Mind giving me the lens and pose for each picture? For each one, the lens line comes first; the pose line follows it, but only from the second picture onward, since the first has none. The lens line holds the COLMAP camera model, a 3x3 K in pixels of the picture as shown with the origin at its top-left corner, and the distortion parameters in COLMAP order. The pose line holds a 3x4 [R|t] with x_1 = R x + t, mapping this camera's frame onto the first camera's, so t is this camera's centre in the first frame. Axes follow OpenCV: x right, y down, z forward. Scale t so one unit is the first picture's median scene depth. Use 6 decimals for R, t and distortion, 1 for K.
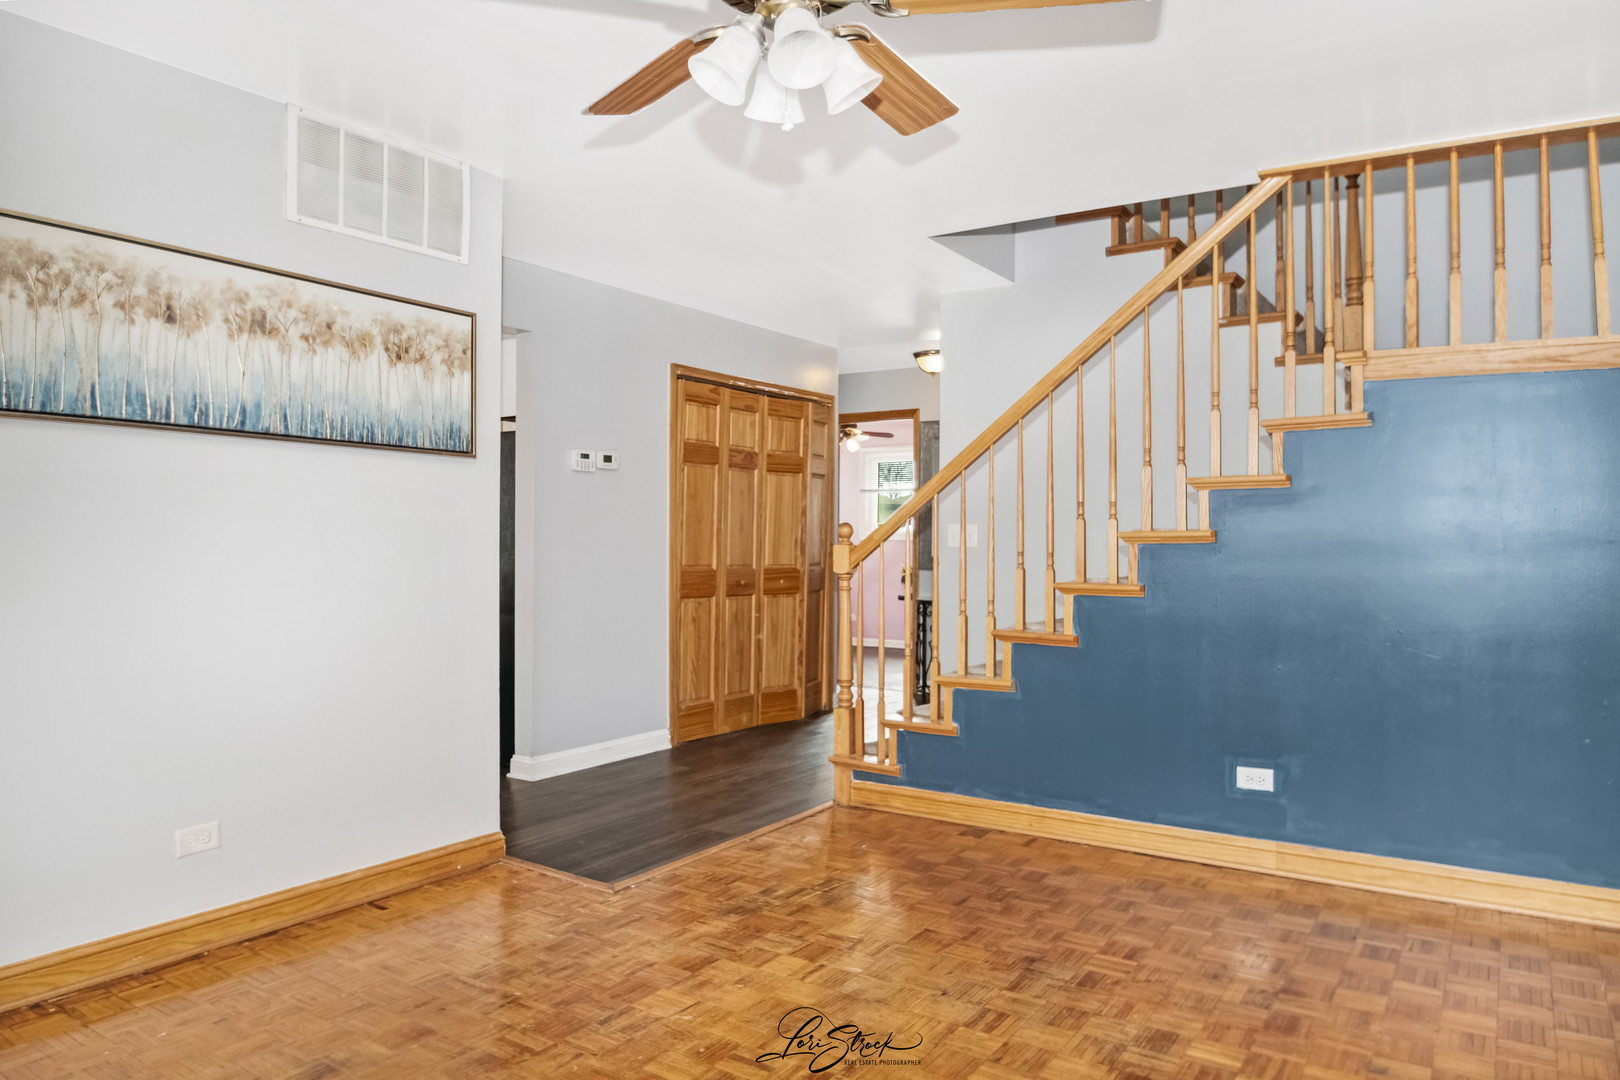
lens RADIAL K [[1031.5, 0, 808.0], [0, 1031.5, 528.4], [0, 0, 1]] dist [-0.029333, -0.001093]
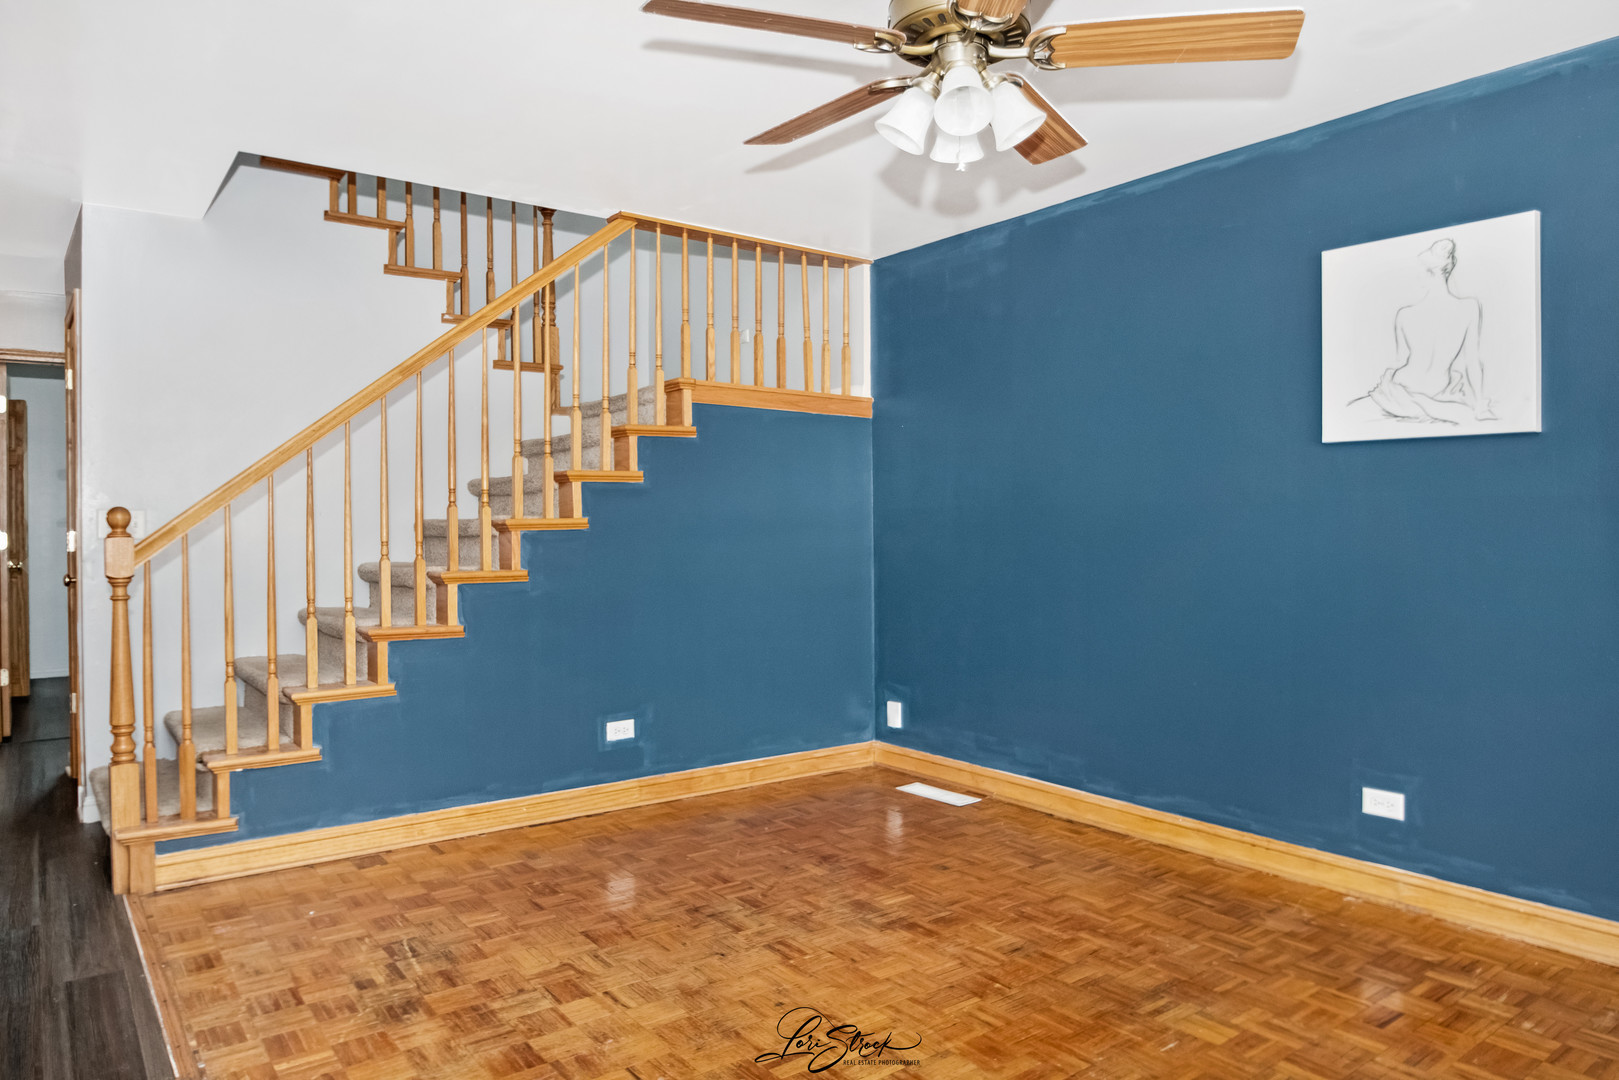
lens RADIAL K [[1030.9, 0, 796.7], [0, 1030.9, 534.6], [0, 0, 1]] dist [-0.029333, -0.001093]
pose [[0.349508, -0.011913, 0.936858, -0.706068], [-0.006011, 0.999870, 0.014957, 0.001321], [-0.936914, -0.010859, 0.349391, 0.475029]]
